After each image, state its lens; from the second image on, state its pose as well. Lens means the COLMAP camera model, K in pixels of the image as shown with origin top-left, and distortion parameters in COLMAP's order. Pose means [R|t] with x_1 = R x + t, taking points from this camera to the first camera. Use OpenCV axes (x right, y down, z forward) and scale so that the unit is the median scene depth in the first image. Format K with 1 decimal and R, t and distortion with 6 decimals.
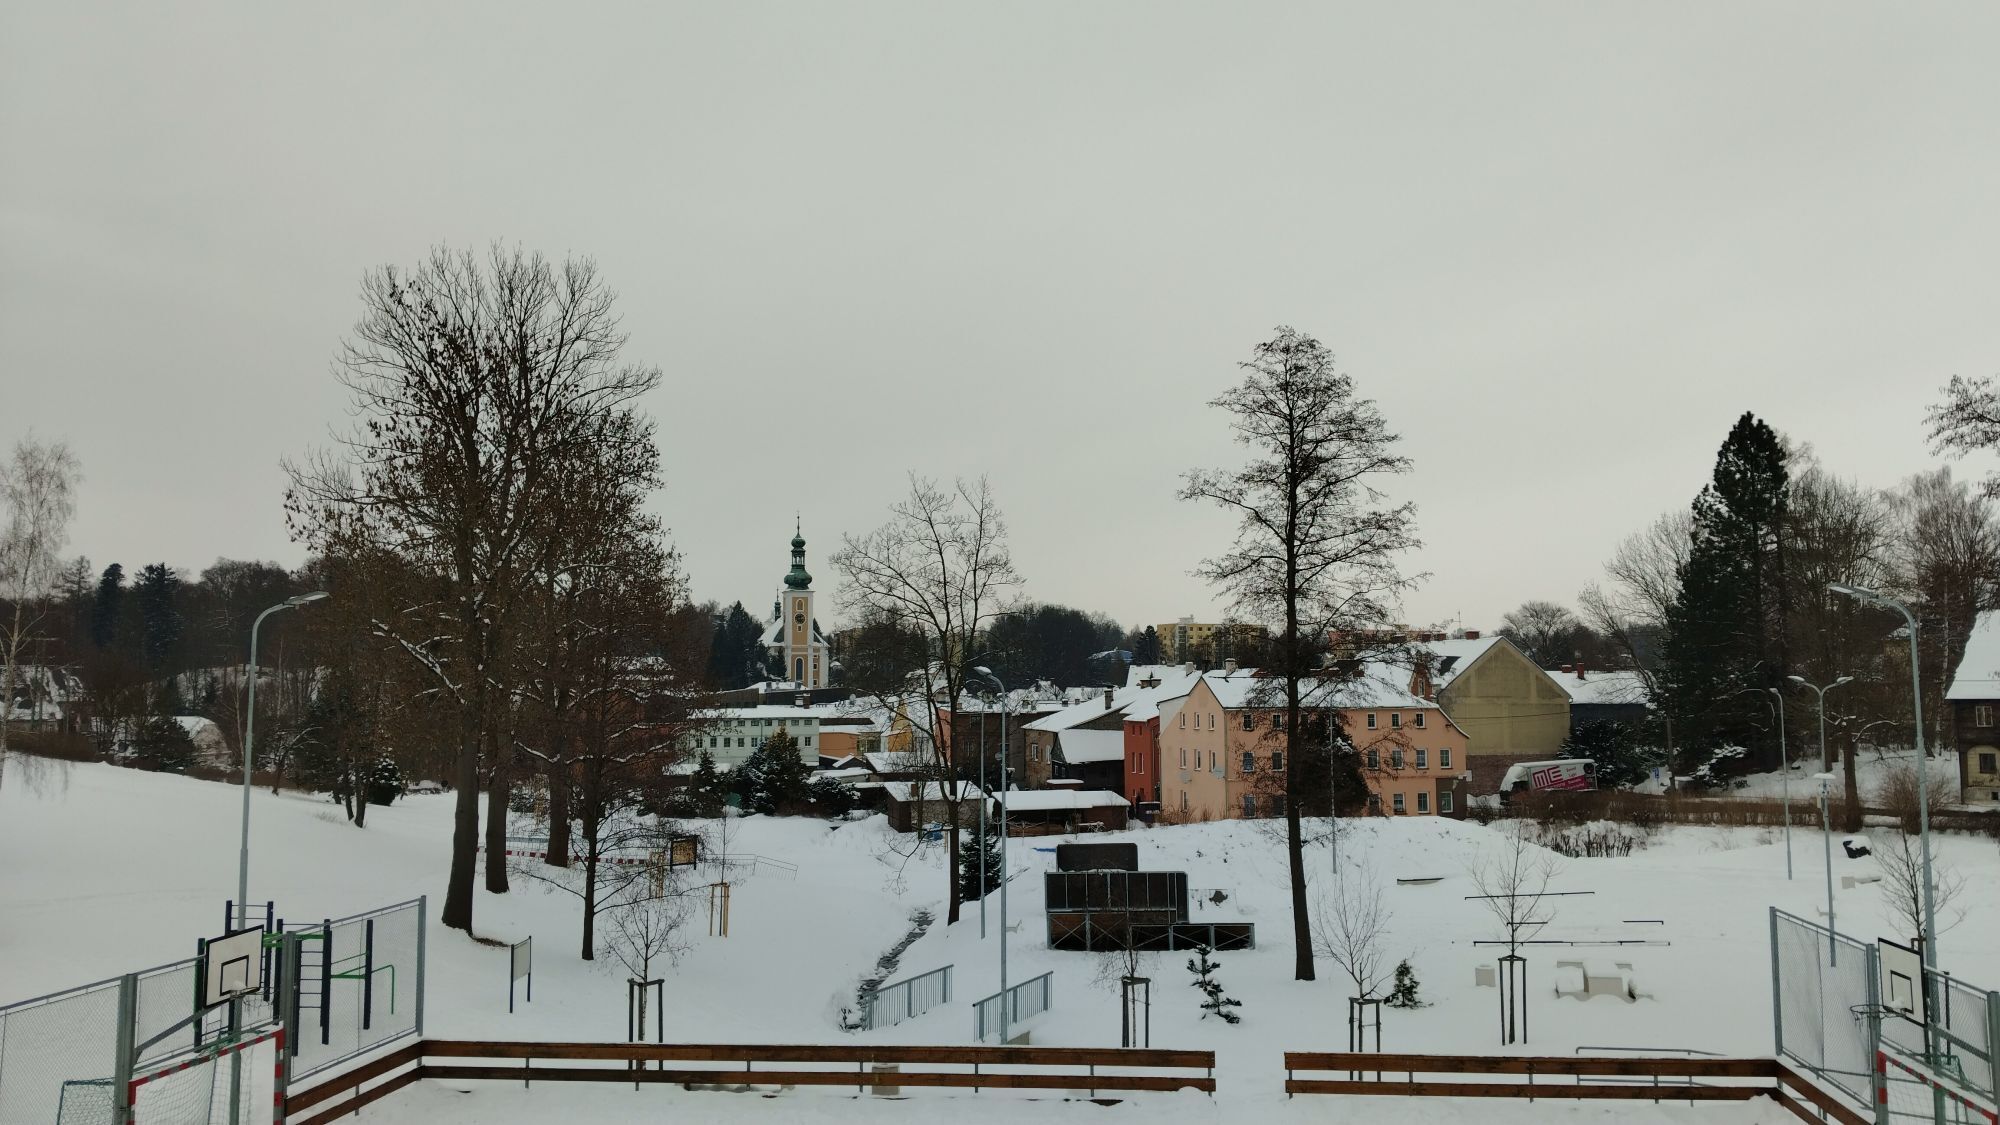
lens RADIAL K [[1555.0, 0, 1000.0], [0, 1555.0, 562.5], [0, 0, 1]] dist [0.069966, -0.116139]
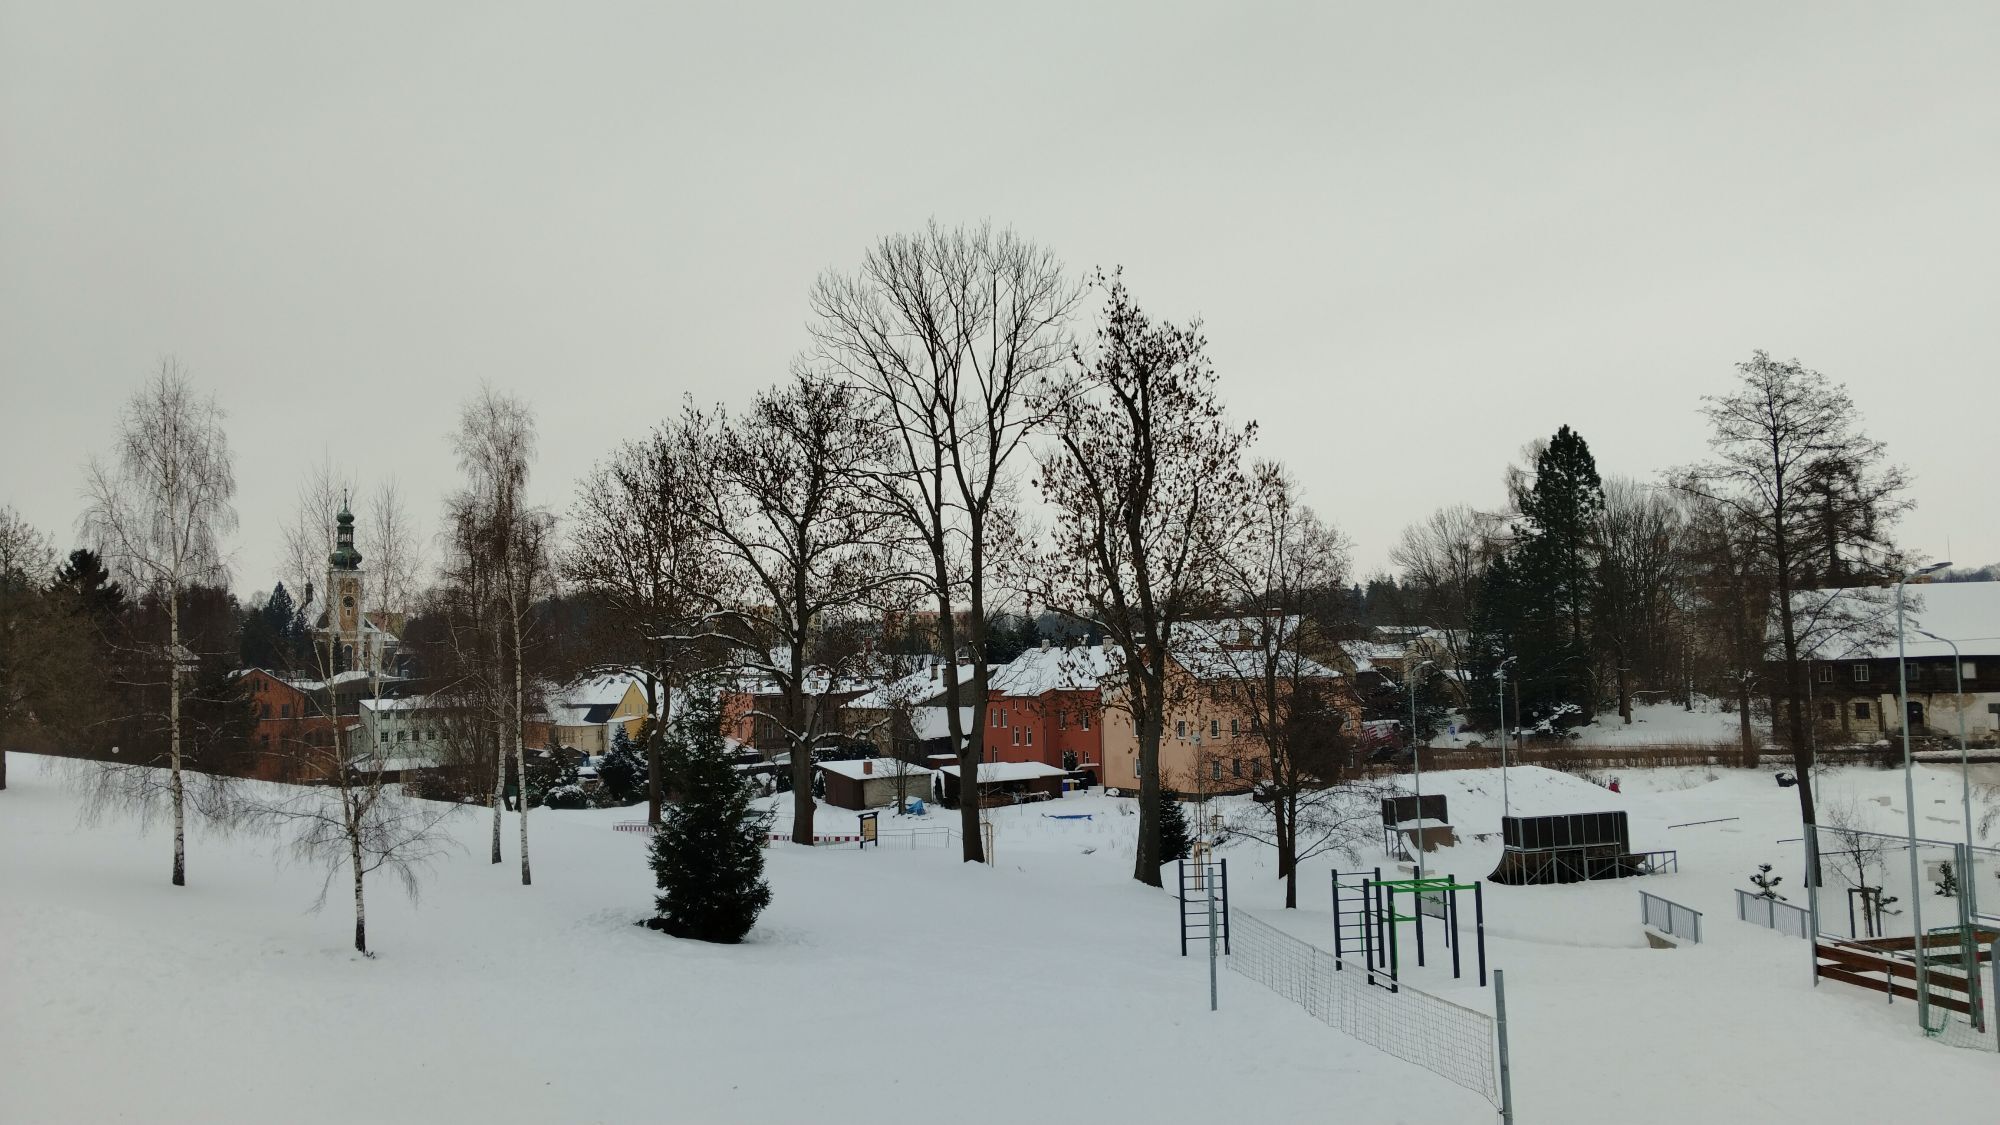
lens RADIAL K [[1555.0, 0, 1000.0], [0, 1555.0, 562.5], [0, 0, 1]] dist [0.069966, -0.116139]
pose [[0.937043, 0.008625, 0.349108, -0.340242], [-0.012246, 0.999892, 0.008166, 0.004375], [-0.349000, -0.011928, 0.937047, 0.032030]]
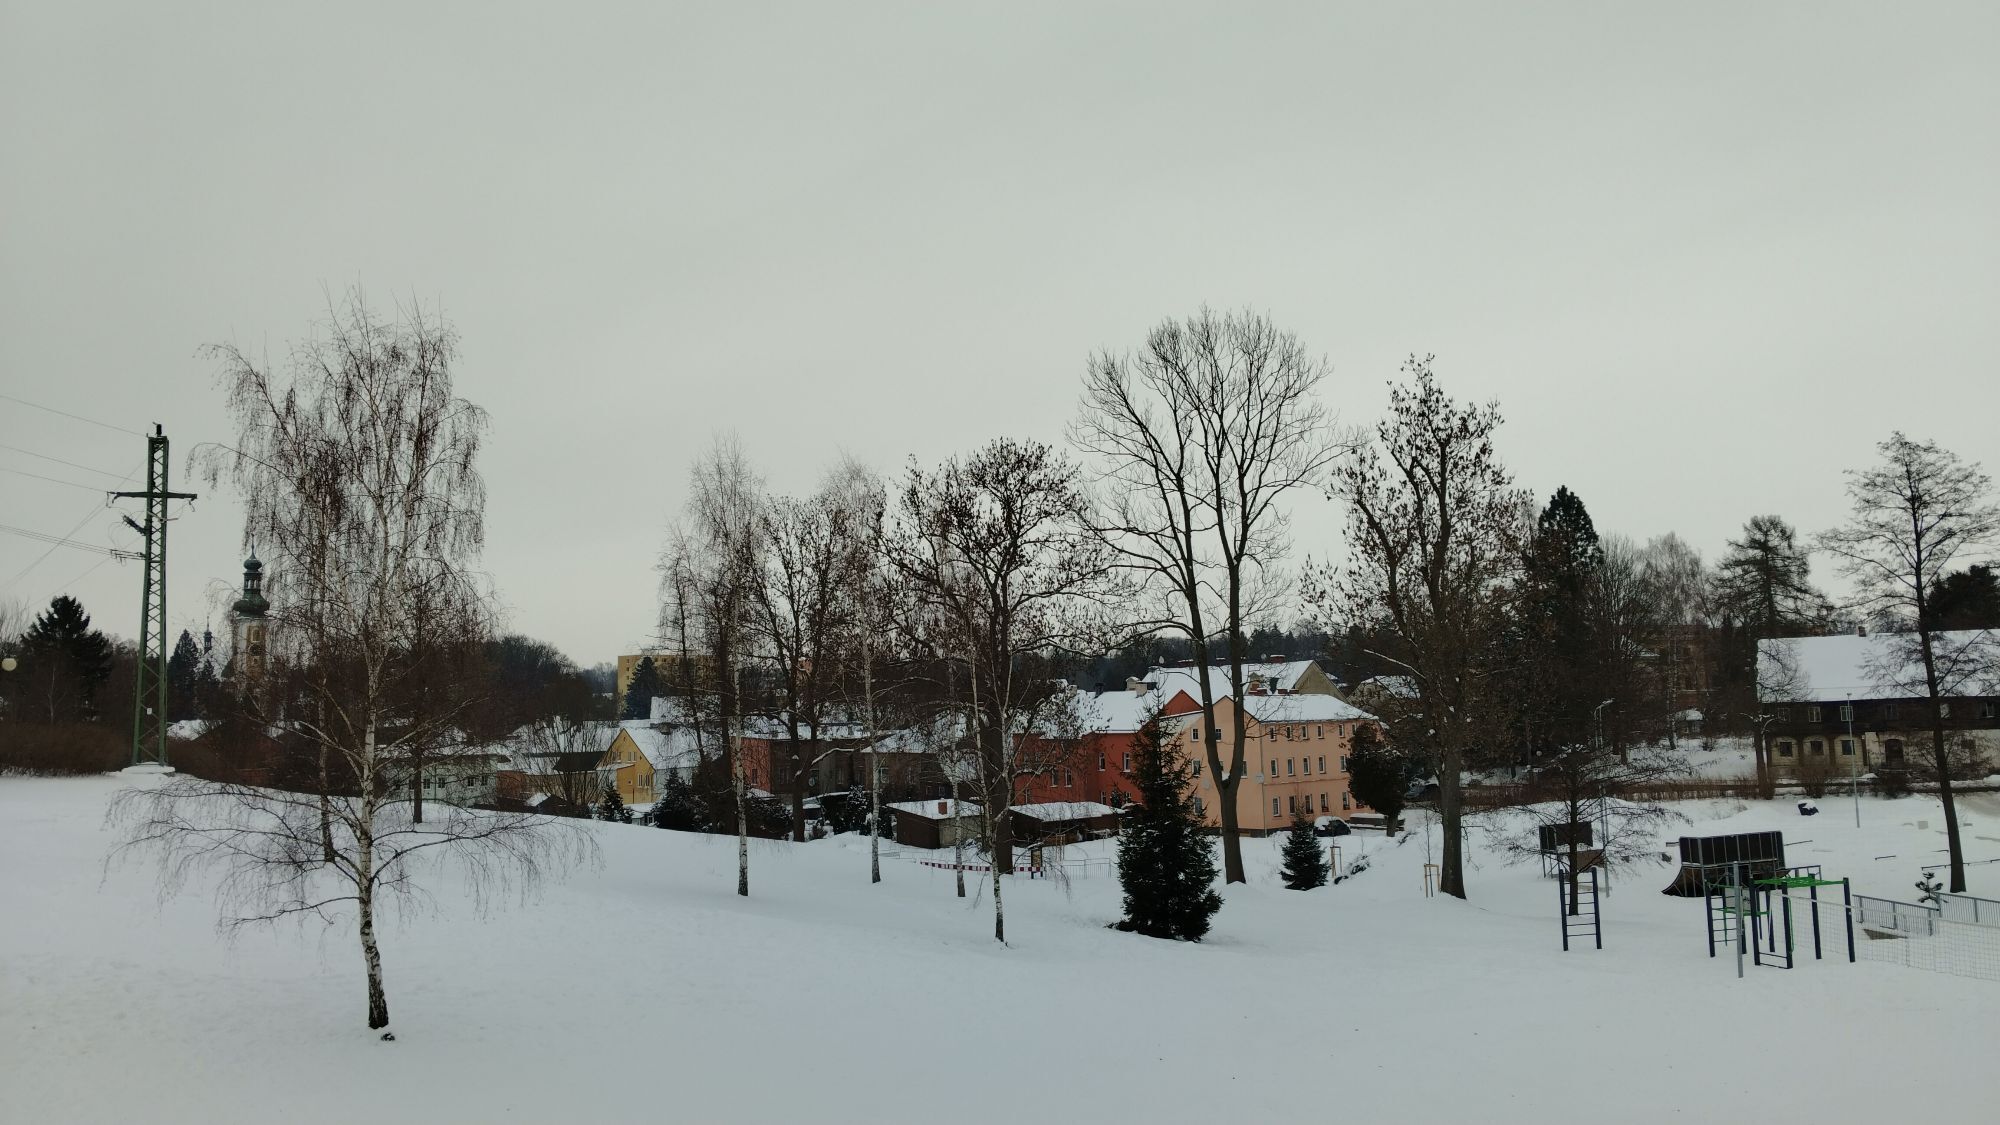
lens RADIAL K [[1555.0, 0, 1000.0], [0, 1555.0, 562.5], [0, 0, 1]] dist [0.069966, -0.116139]
pose [[0.901131, 0.023890, 0.432889, -0.499113], [-0.014926, 0.999598, -0.024096, 0.005553], [-0.433291, 0.015252, 0.901125, 0.036367]]
